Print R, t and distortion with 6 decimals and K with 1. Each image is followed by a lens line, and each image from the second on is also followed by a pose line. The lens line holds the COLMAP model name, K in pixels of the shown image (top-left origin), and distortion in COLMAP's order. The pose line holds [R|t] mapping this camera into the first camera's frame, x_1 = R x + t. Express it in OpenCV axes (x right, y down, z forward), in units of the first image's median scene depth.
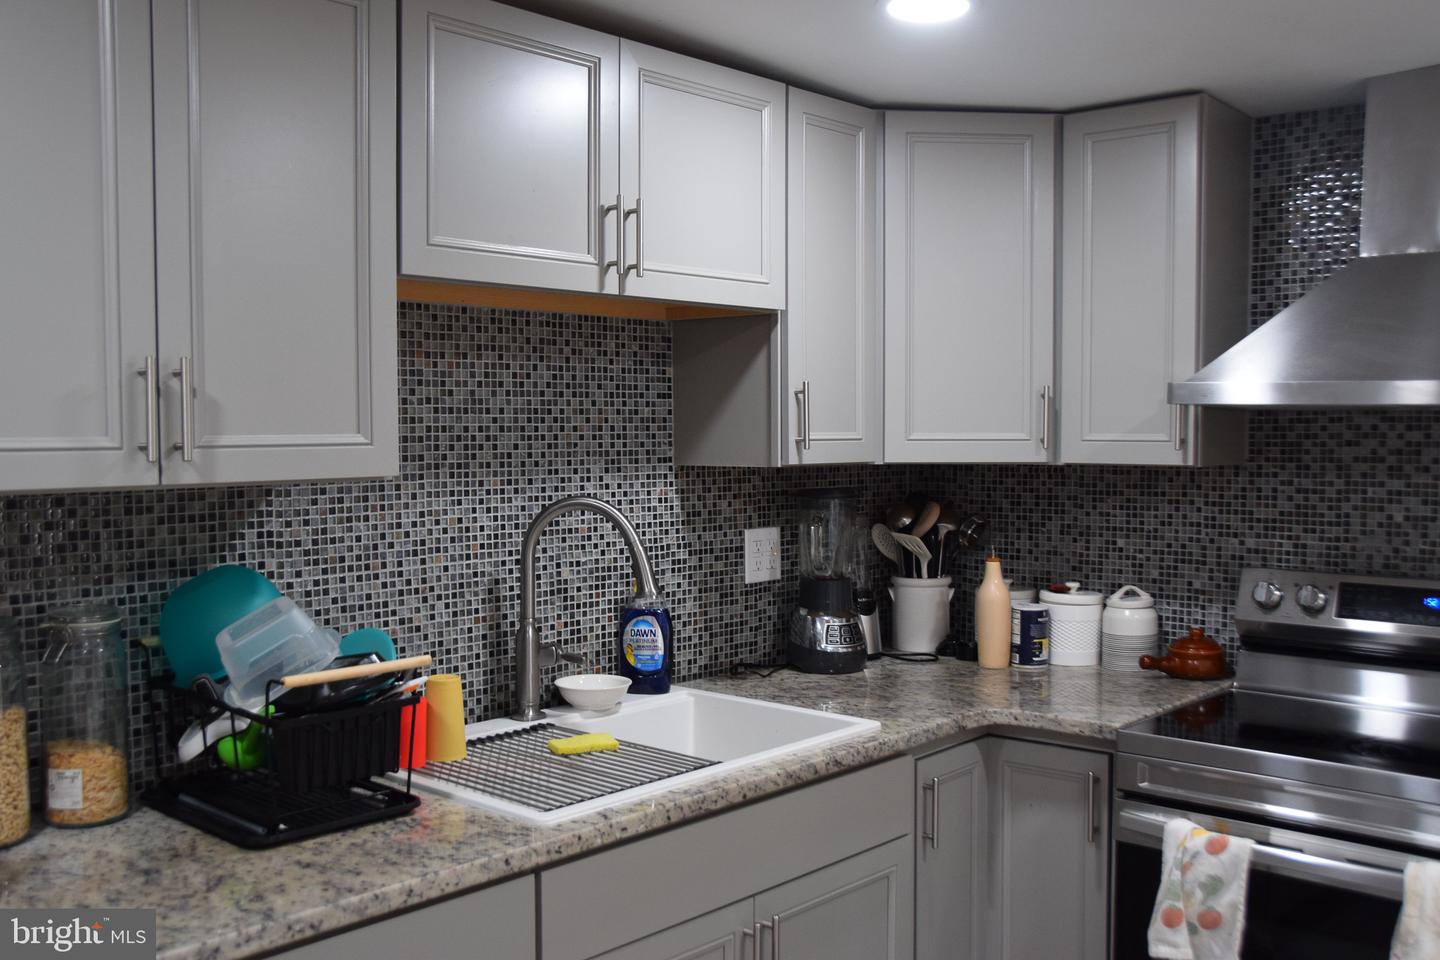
lens RADIAL K [[1355.1, 0, 720.0], [0, 1355.1, 480.0], [0, 0, 1]] dist [-0.004550, 0.000700]
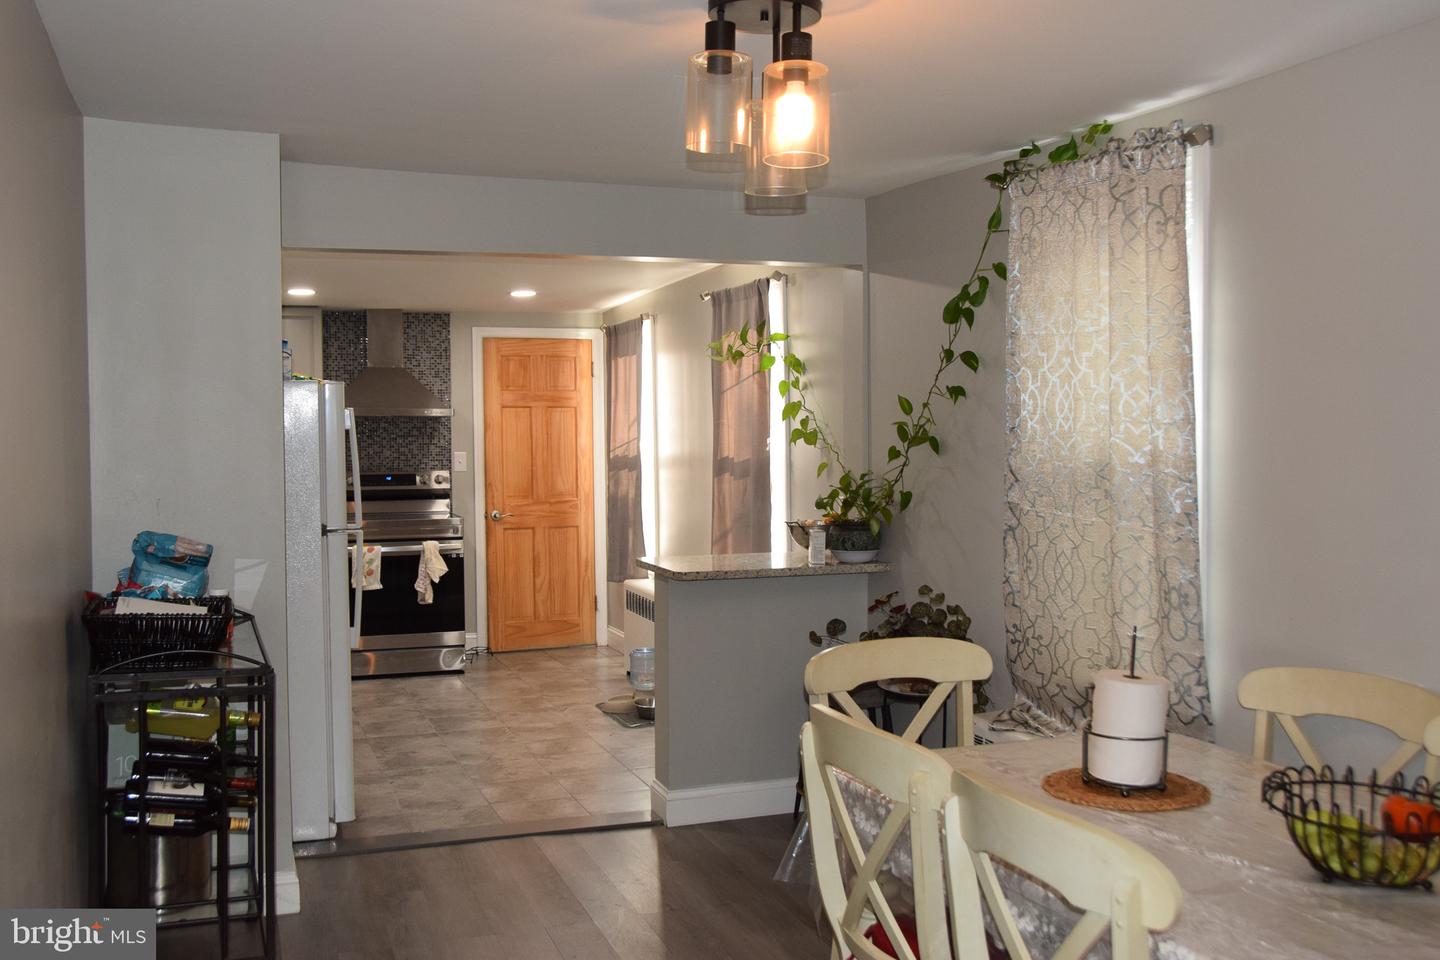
lens RADIAL K [[1355.1, 0, 720.0], [0, 1355.1, 480.0], [0, 0, 1]] dist [-0.004550, 0.000700]
pose [[0.482502, -0.041682, 0.874902, -1.766445], [0.040109, 0.998871, 0.025469, 0.044089], [-0.874976, 0.022802, 0.483629, -1.125922]]
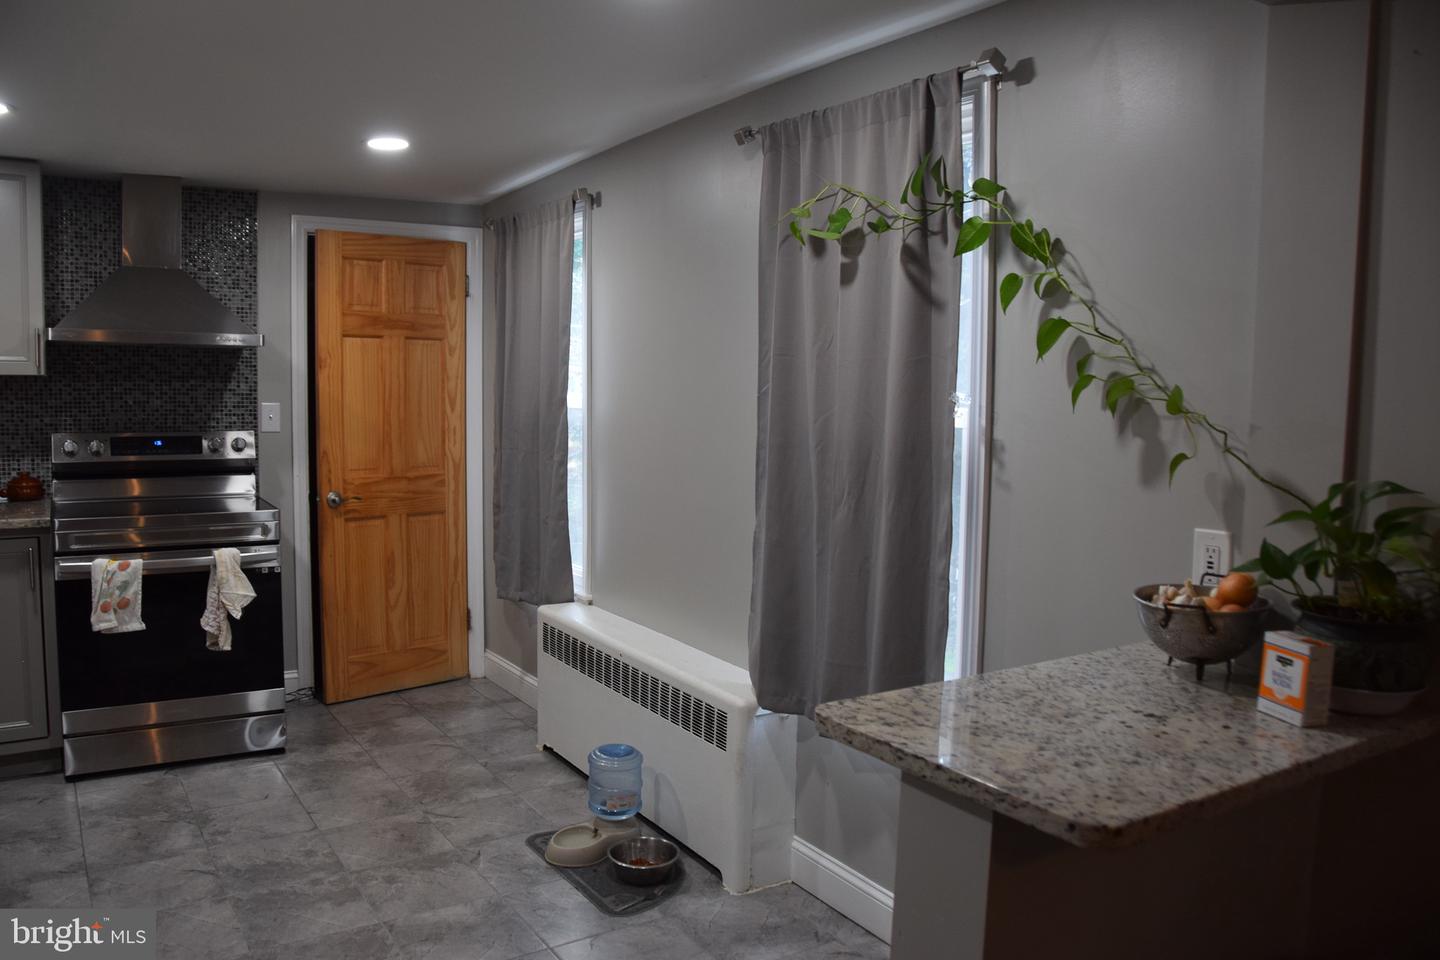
lens RADIAL K [[1107.7, 0, 737.6], [0, 1107.7, 463.7], [0, 0, 1]] dist [-0.163247, 0.126688]
pose [[0.267276, -0.081074, 0.960203, -0.742031], [0.017438, 0.996698, 0.079301, 0.010611], [-0.963462, -0.004451, 0.267807, -0.240855]]
